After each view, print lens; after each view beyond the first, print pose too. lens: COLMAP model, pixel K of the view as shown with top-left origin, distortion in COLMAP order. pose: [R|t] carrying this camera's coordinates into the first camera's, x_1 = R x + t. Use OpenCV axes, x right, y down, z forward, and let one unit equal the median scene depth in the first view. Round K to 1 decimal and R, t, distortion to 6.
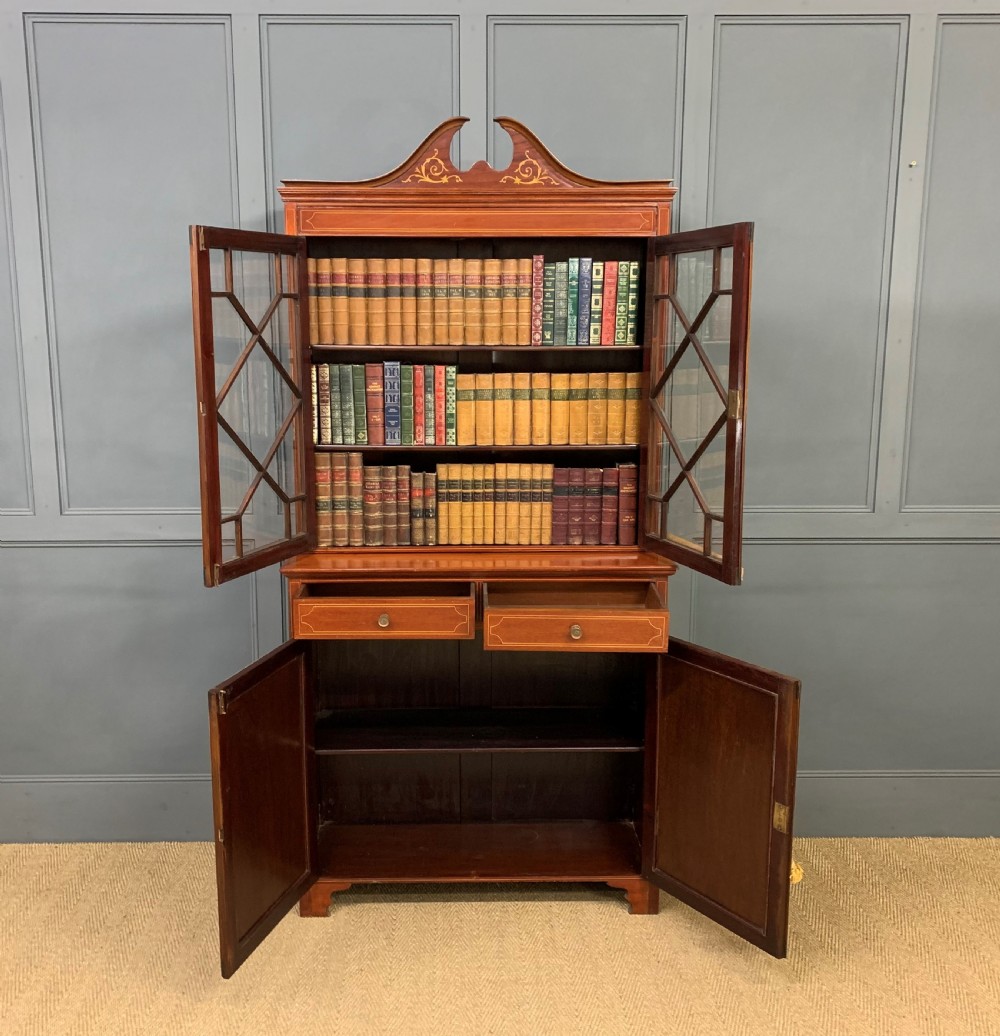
lens RADIAL K [[1061.0, 0, 462.9], [0, 1061.0, 512.8], [0, 0, 1]] dist [0.021507, 0.000000]
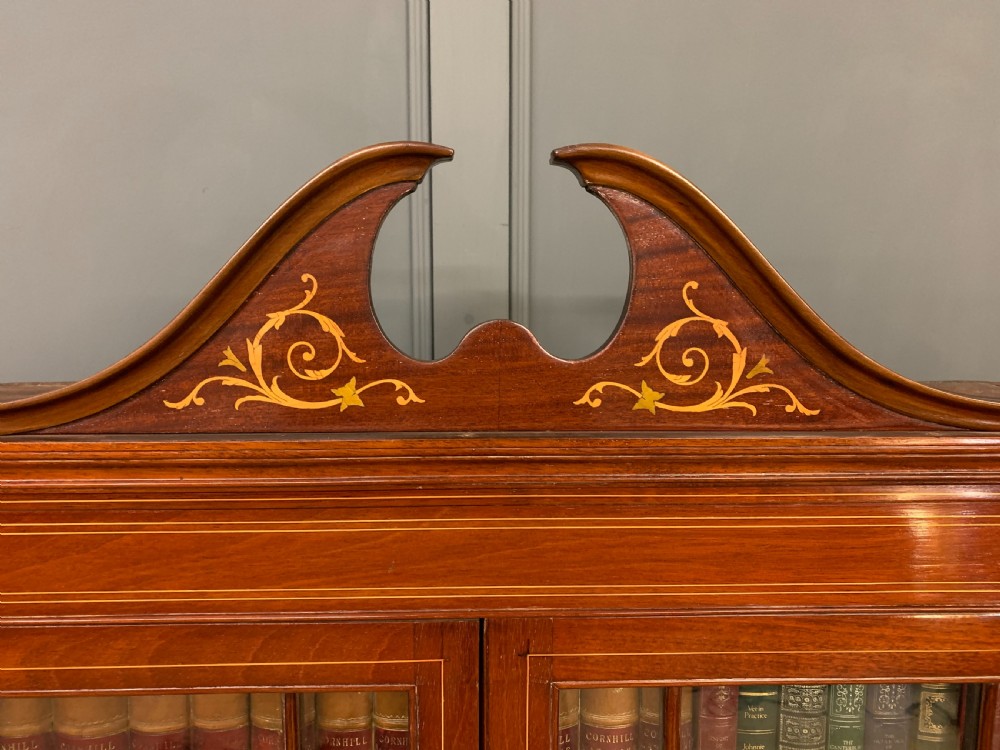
lens RADIAL K [[825.5, 0, 508.5], [0, 825.5, 369.5], [0, 0, 1]] dist [0.030764, -0.025322]
pose [[0.999539, 0.001537, 0.030324, 0.013332], [0.001584, 0.994720, -0.102612, -0.298673], [-0.030322, 0.102612, 0.994259, 0.809058]]
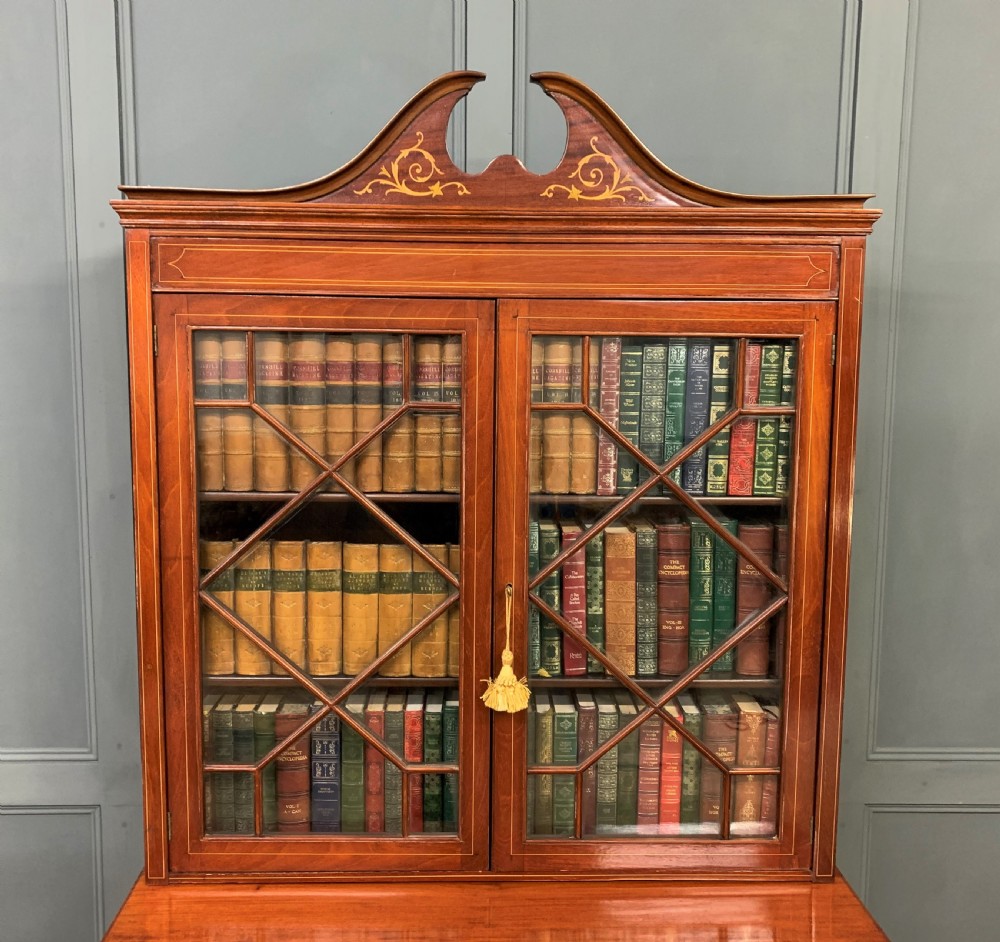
lens RADIAL K [[1002.2, 0, 480.1], [0, 1002.2, 433.4], [0, 0, 1]] dist [0.020394, 0.000000]
pose [[0.999926, 0.008510, 0.008661, 0.001295], [-0.007831, 0.997103, -0.075656, -0.155724], [-0.009280, 0.075582, 0.997096, 0.513773]]
